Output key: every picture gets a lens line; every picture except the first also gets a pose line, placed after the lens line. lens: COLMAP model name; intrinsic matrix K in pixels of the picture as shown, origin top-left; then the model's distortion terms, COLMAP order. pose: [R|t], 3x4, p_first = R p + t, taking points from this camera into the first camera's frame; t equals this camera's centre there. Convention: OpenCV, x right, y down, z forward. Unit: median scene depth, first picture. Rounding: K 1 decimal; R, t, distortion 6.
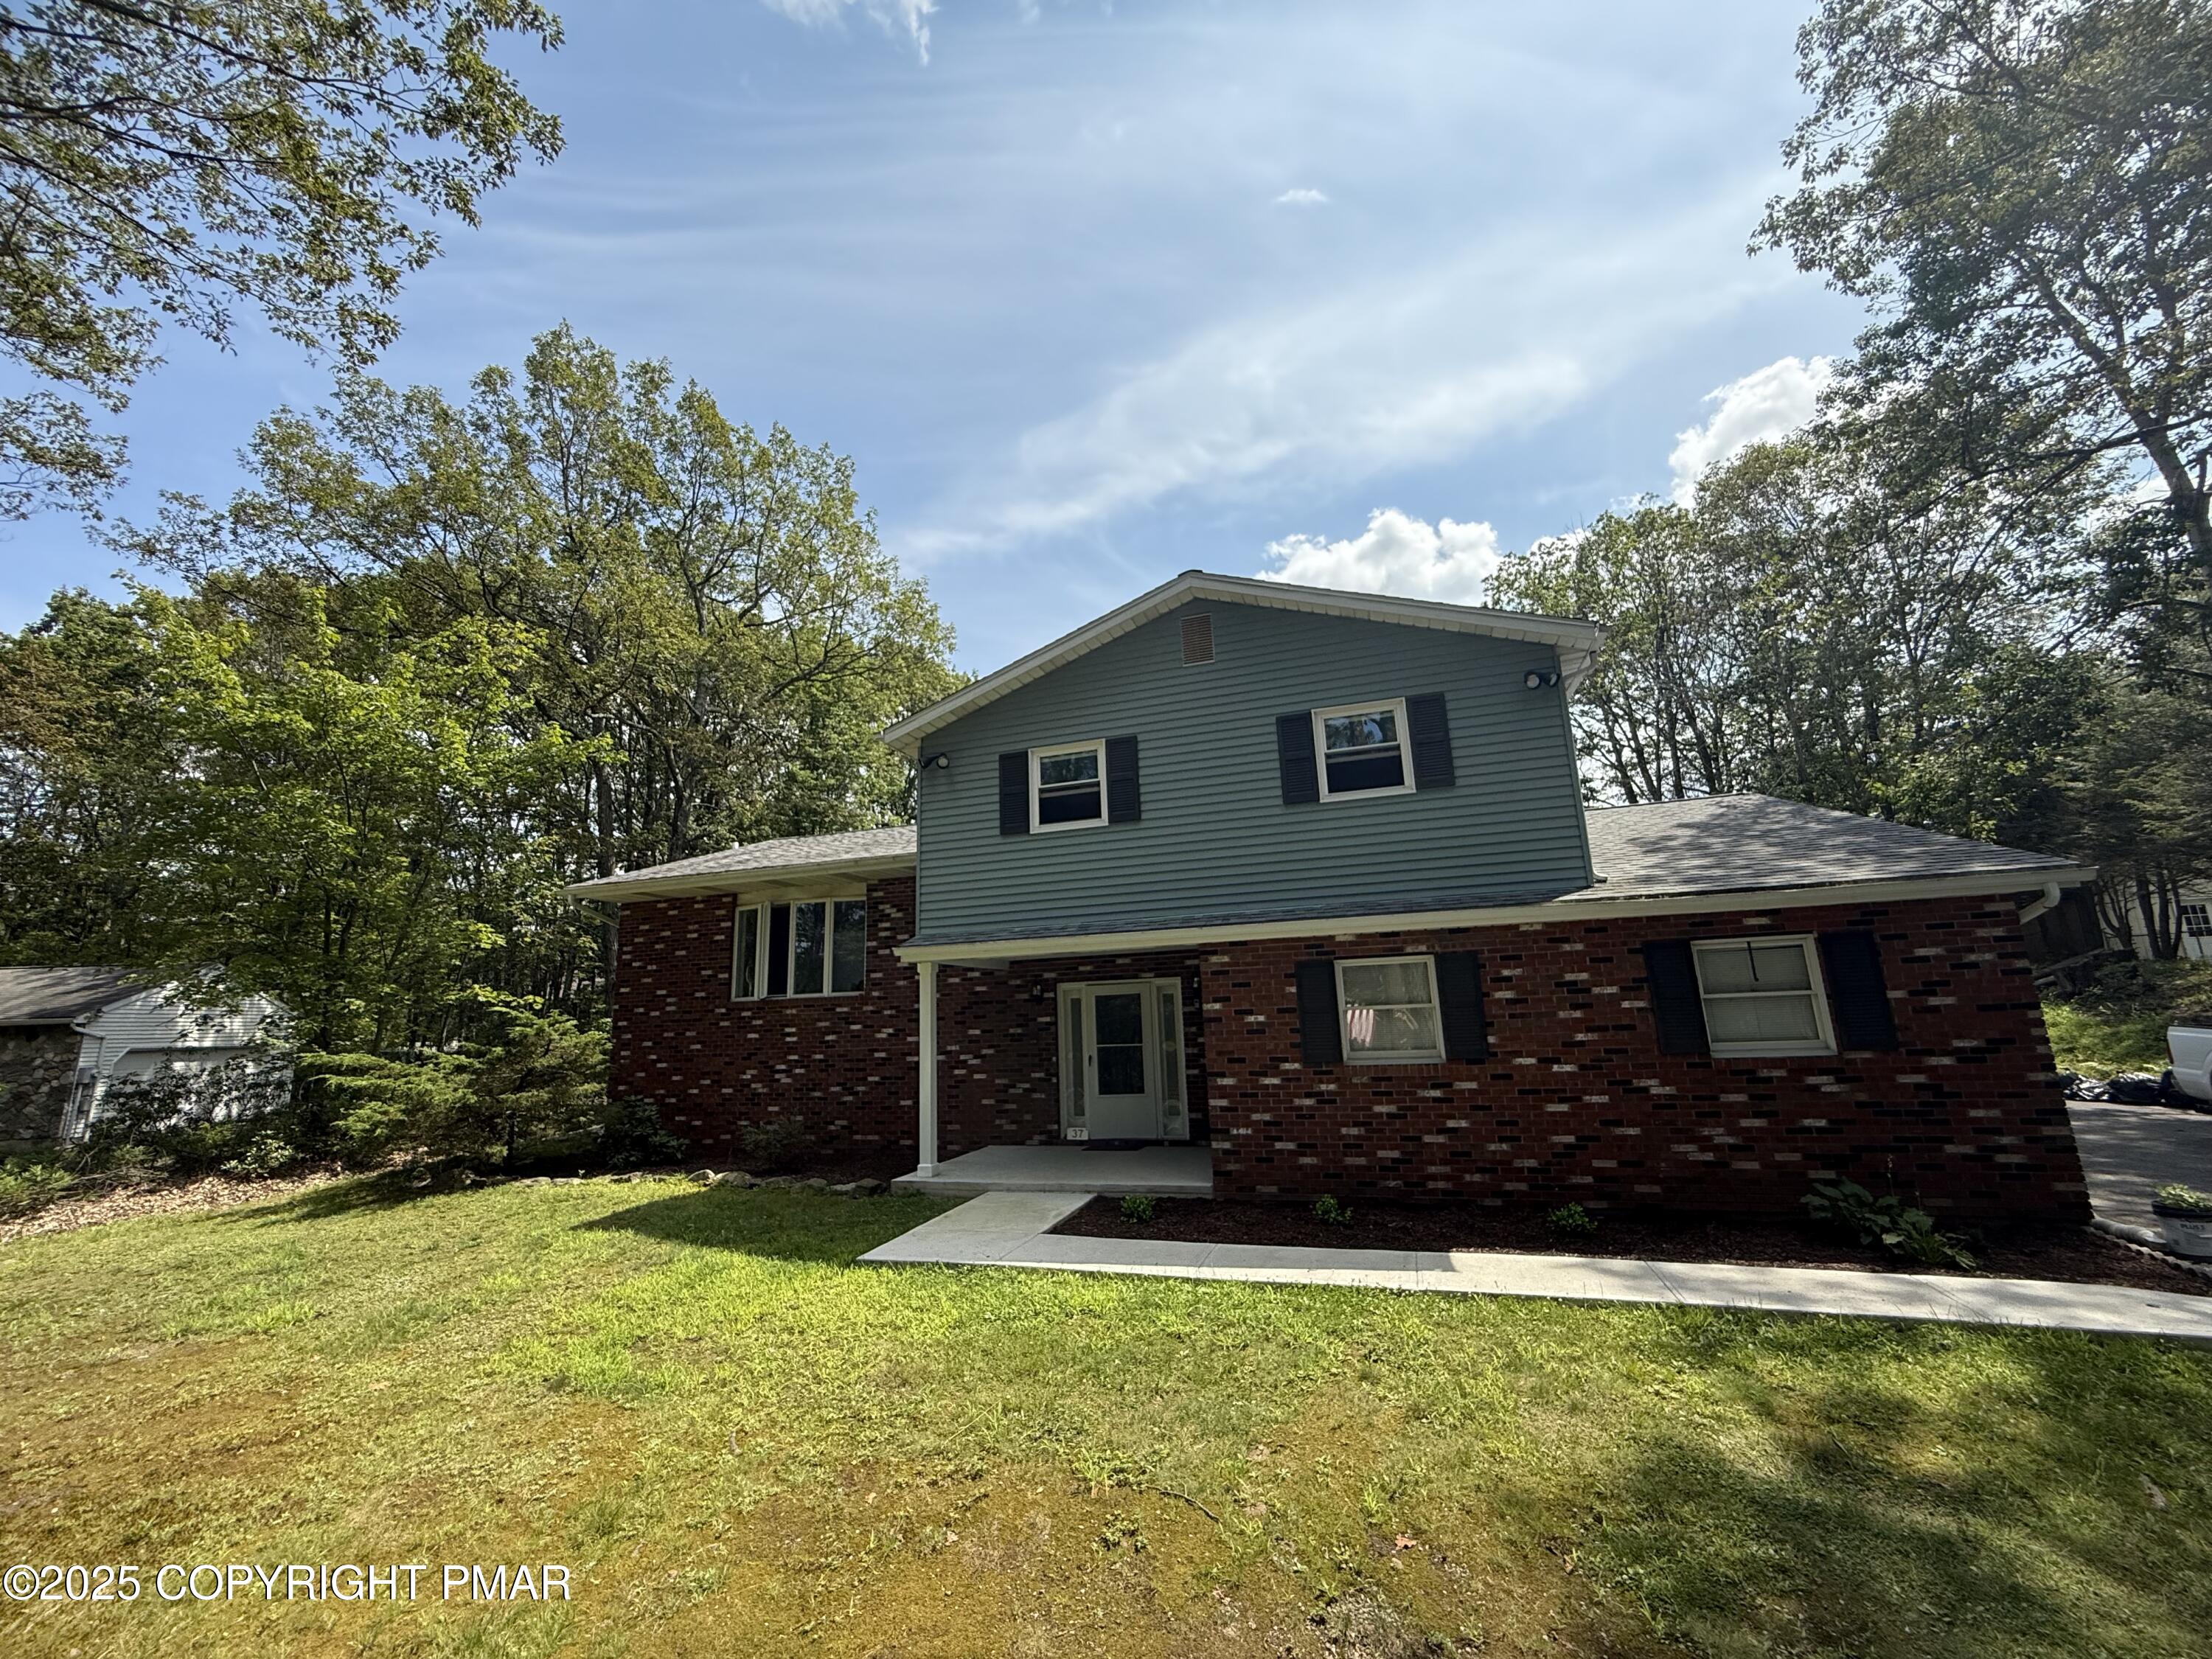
lens RADIAL K [[882.7, 0, 1101.1], [0, 882.7, 834.8], [0, 0, 1]] dist [-0.001227, 0.000361]
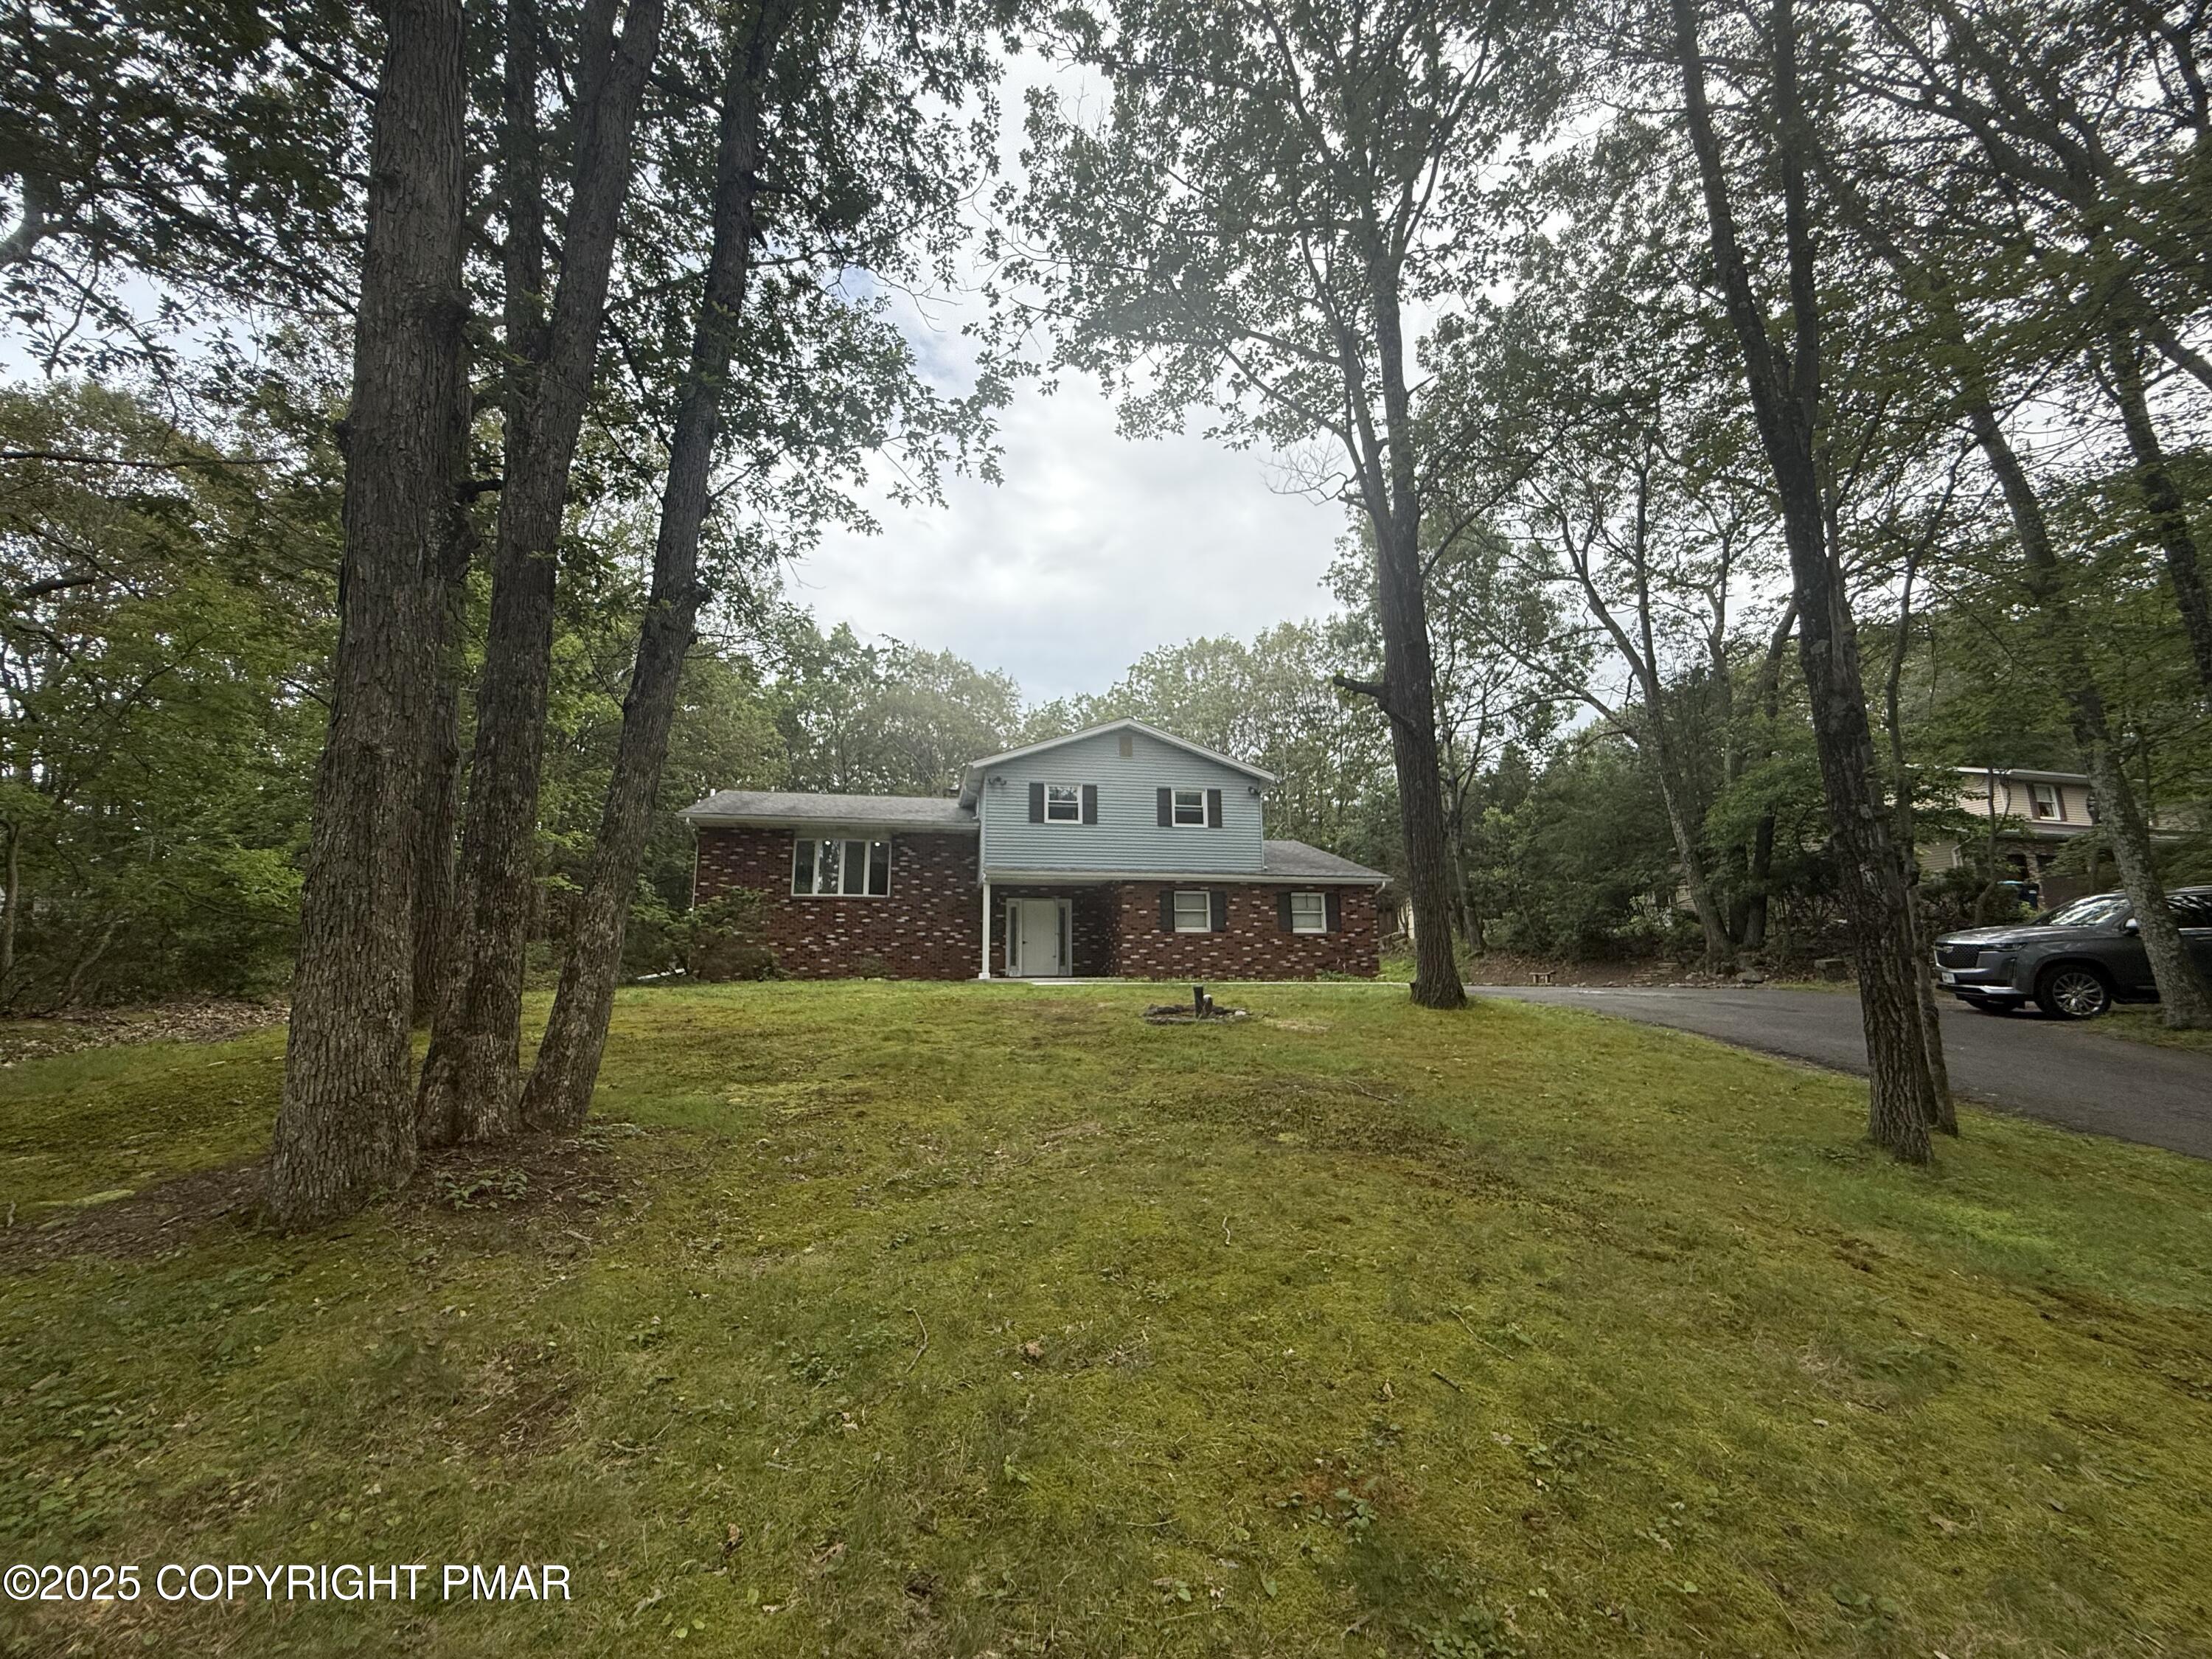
lens RADIAL K [[882.7, 0, 1101.1], [0, 882.7, 834.8], [0, 0, 1]] dist [-0.001227, 0.000361]
pose [[0.866363, 0.116300, 0.485684, -1.006479], [-0.125818, 0.991967, -0.013099, 0.038721], [-0.483306, -0.049759, 0.874036, -0.941460]]
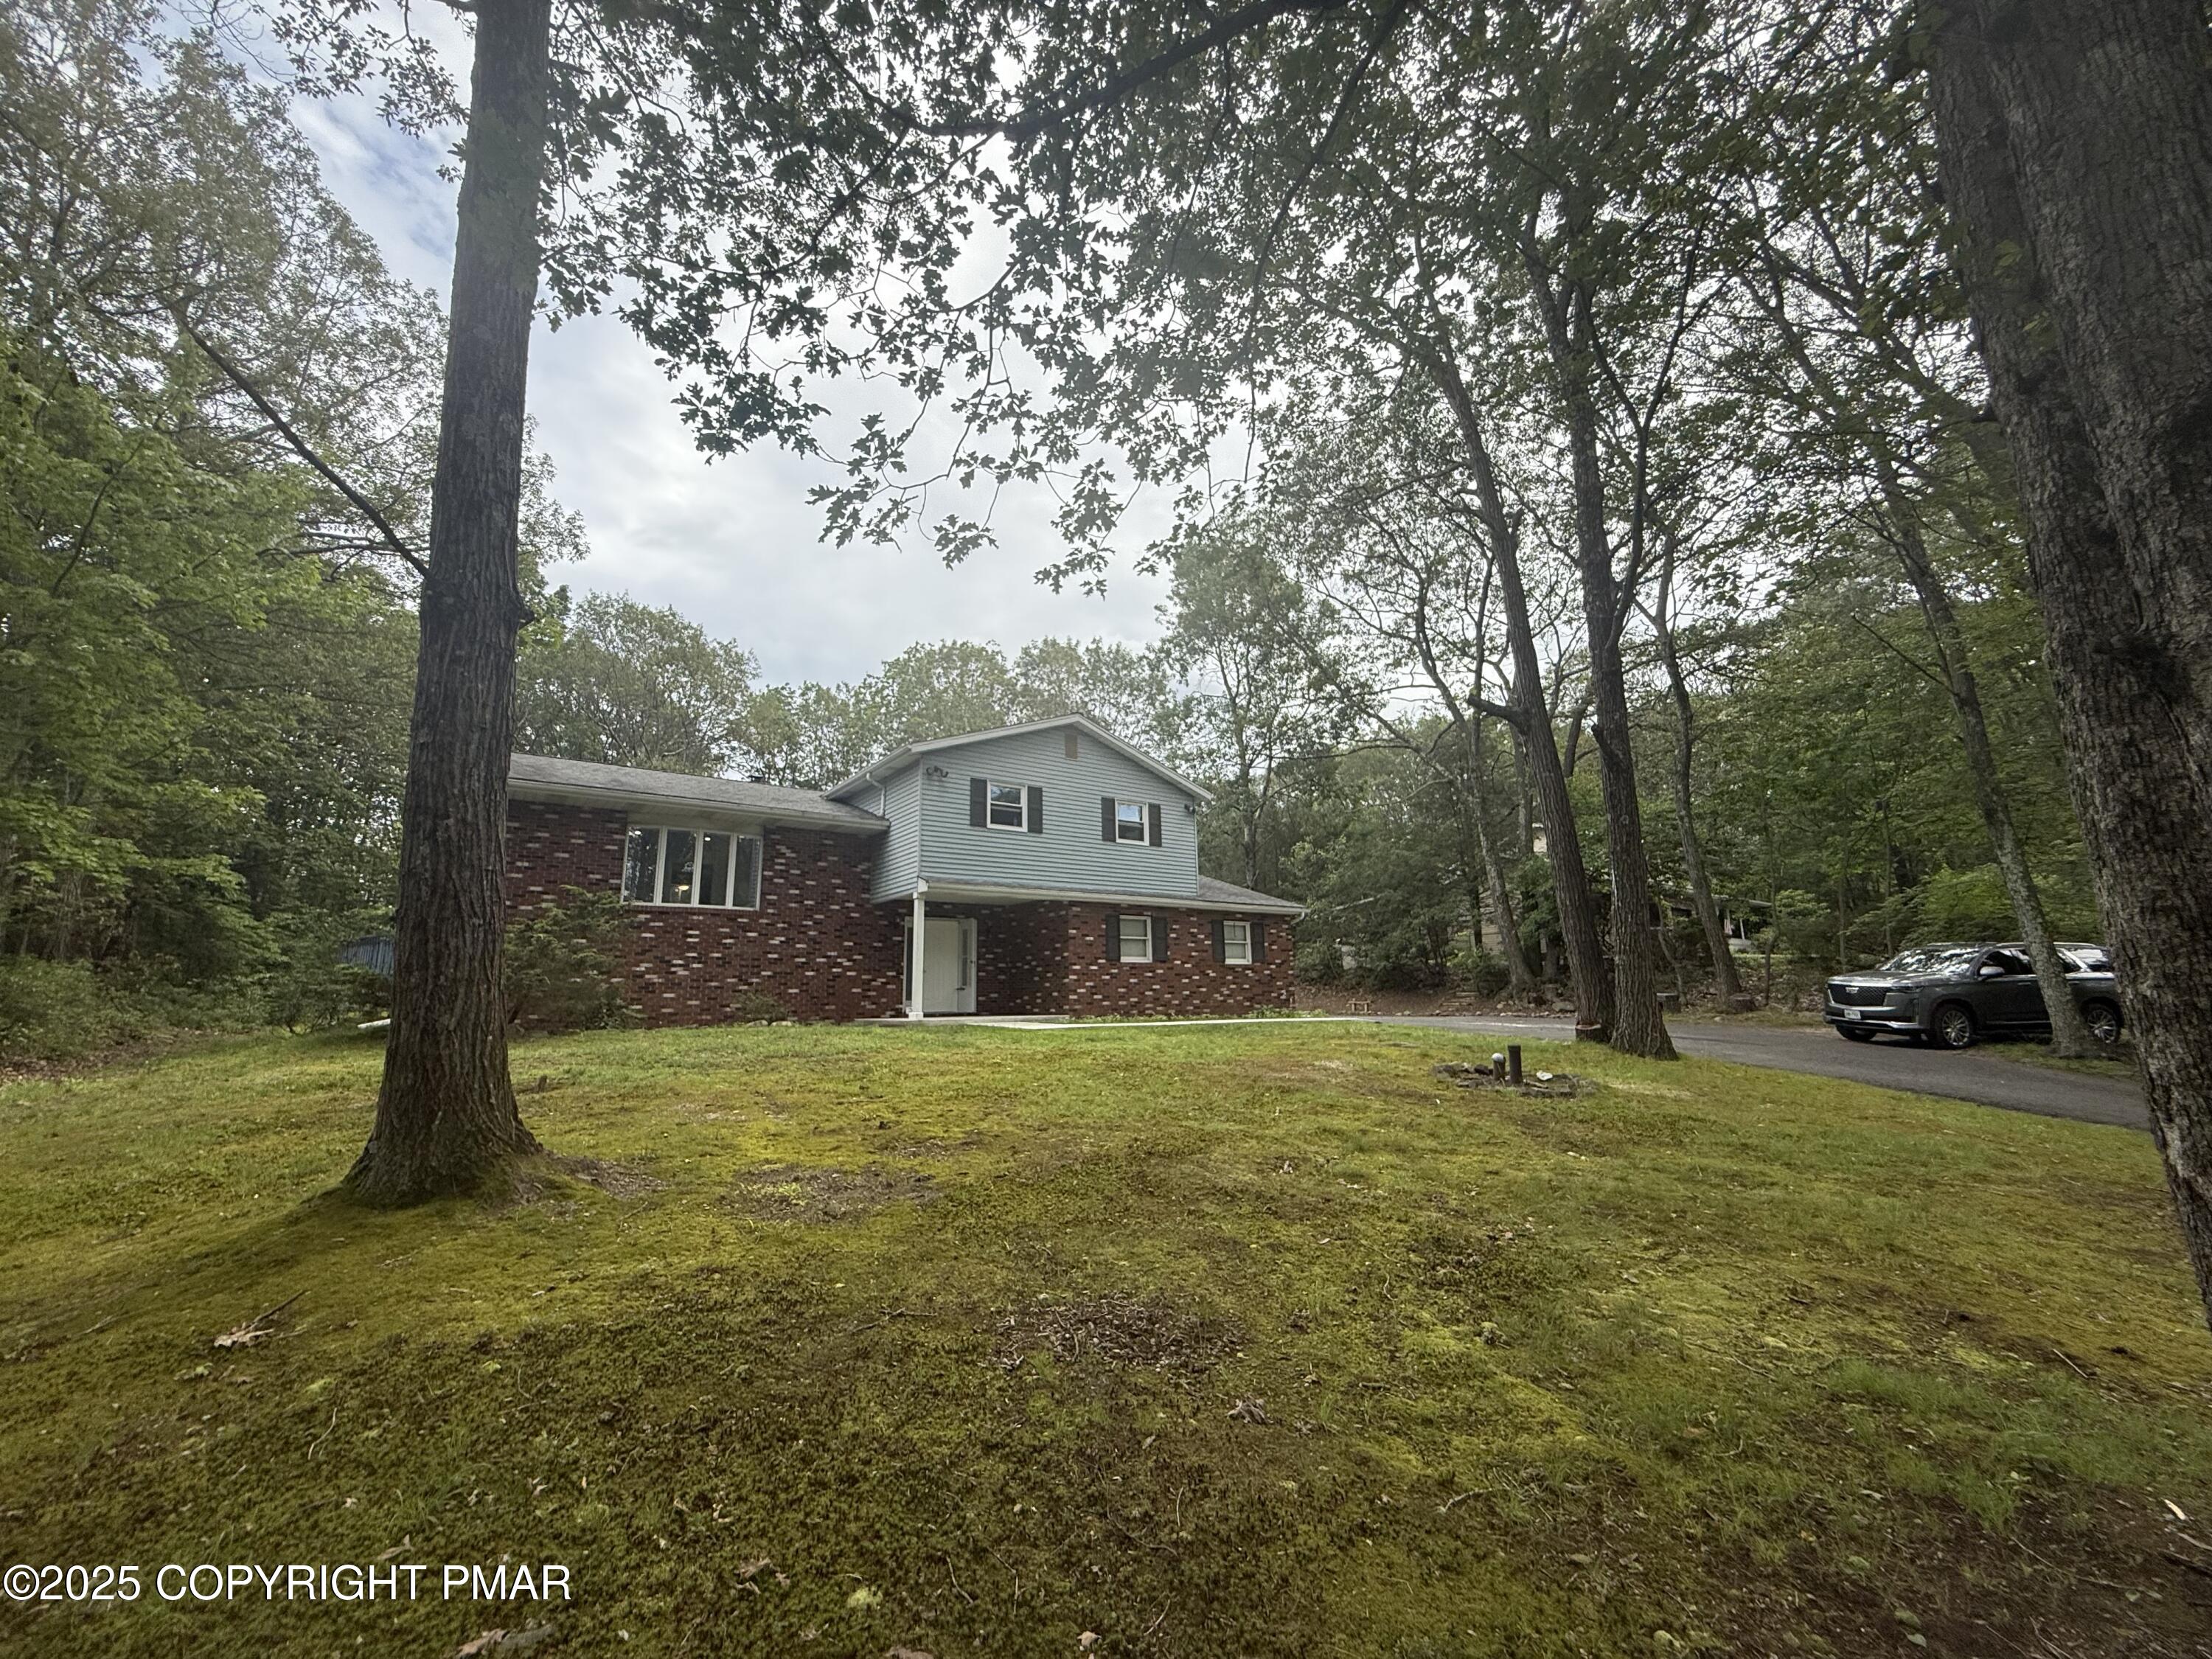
lens RADIAL K [[882.7, 0, 1101.1], [0, 882.7, 834.8], [0, 0, 1]] dist [-0.001227, 0.000361]
pose [[0.591033, 0.178019, 0.786759, -1.341065], [-0.169985, 0.980929, -0.094257, 0.141888], [-0.788534, -0.078028, 0.610021, -0.252175]]
